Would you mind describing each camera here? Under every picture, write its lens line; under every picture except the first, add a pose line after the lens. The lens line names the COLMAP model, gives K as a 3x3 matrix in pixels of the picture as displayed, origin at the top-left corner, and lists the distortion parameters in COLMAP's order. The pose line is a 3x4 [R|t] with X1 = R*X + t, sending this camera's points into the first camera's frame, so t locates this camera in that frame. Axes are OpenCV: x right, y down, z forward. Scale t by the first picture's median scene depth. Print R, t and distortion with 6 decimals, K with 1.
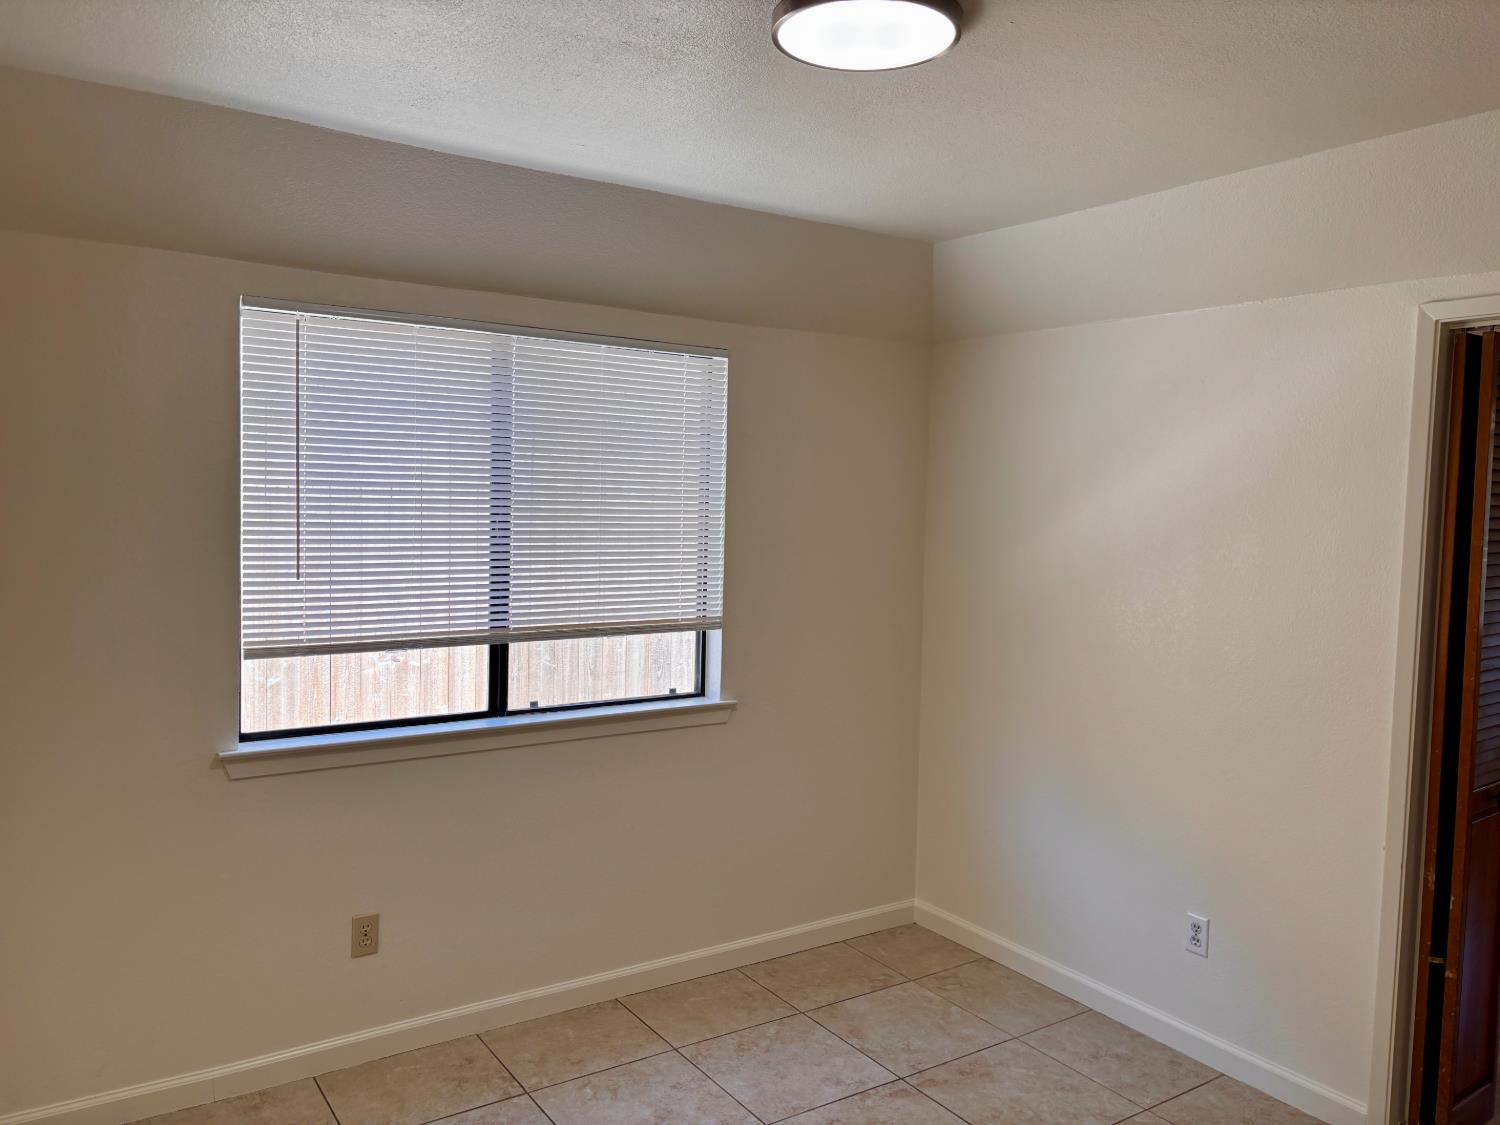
lens RADIAL K [[1137.7, 0, 750.0], [0, 1137.7, 562.5], [0, 0, 1]] dist [0.105018, -0.116019]
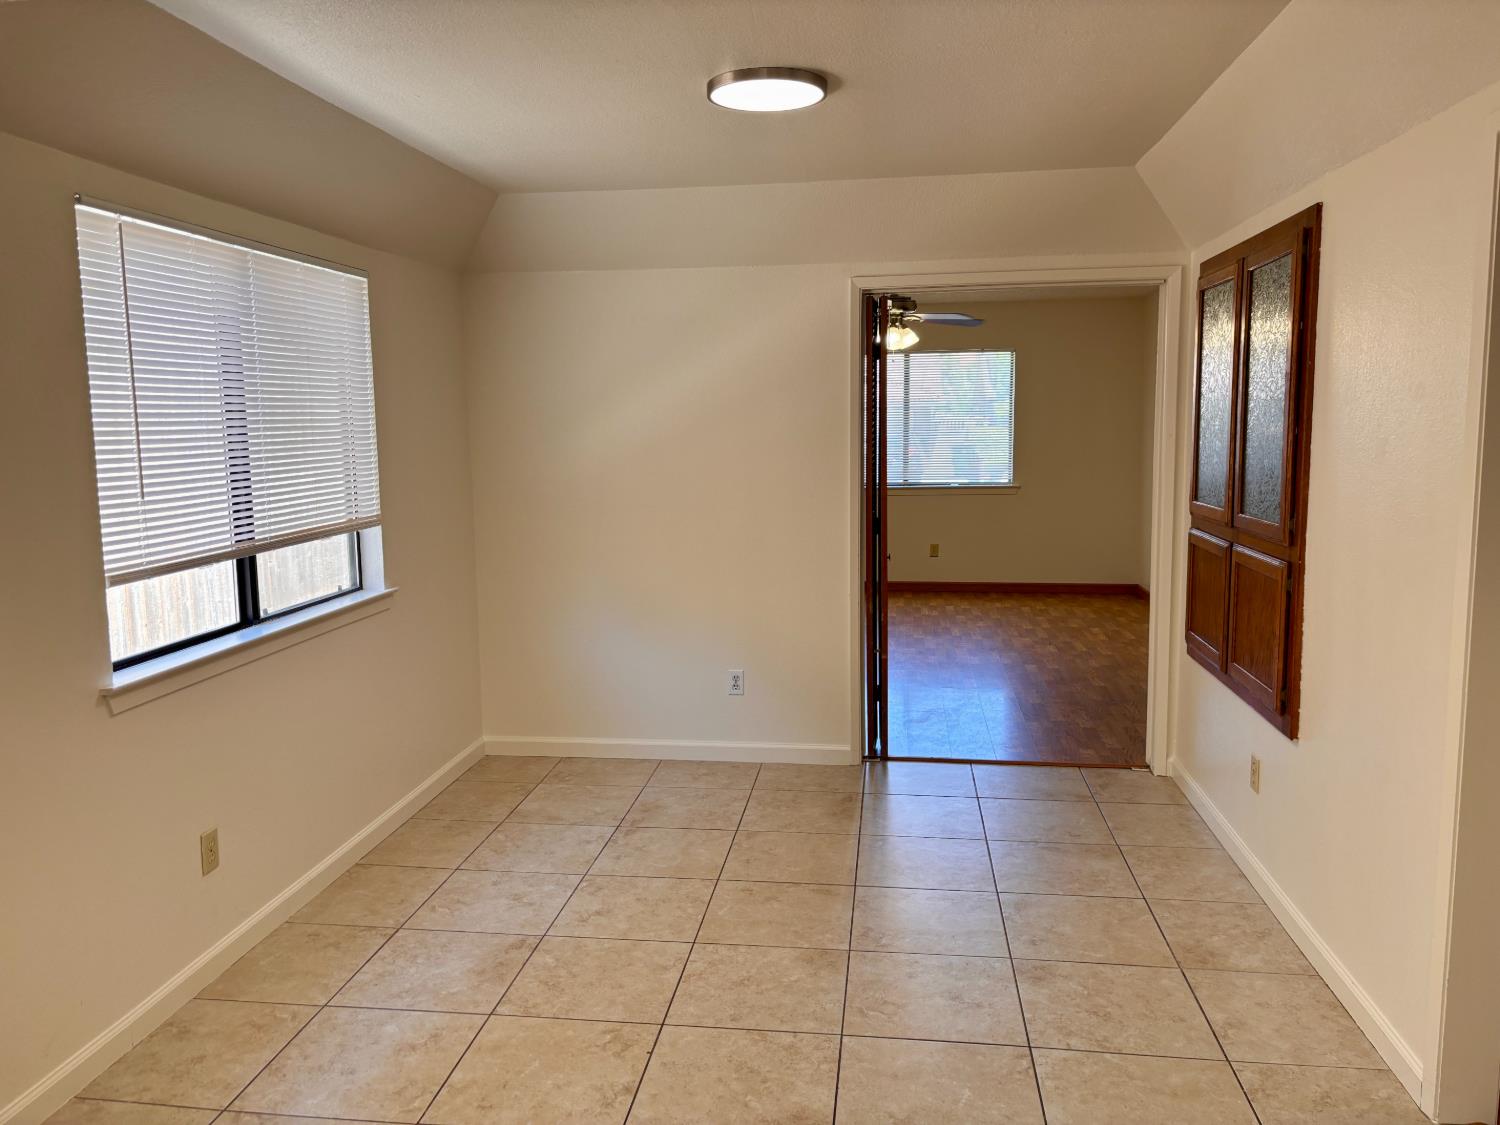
lens RADIAL K [[1083.0, 0, 744.5], [0, 1083.0, 540.1], [0, 0, 1]] dist [0.000933, 0.002802]
pose [[0.673522, -0.119963, 0.729368, -0.628265], [0.081746, 0.992778, 0.087800, 0.009115], [-0.734633, 0.000488, 0.678464, 0.020289]]
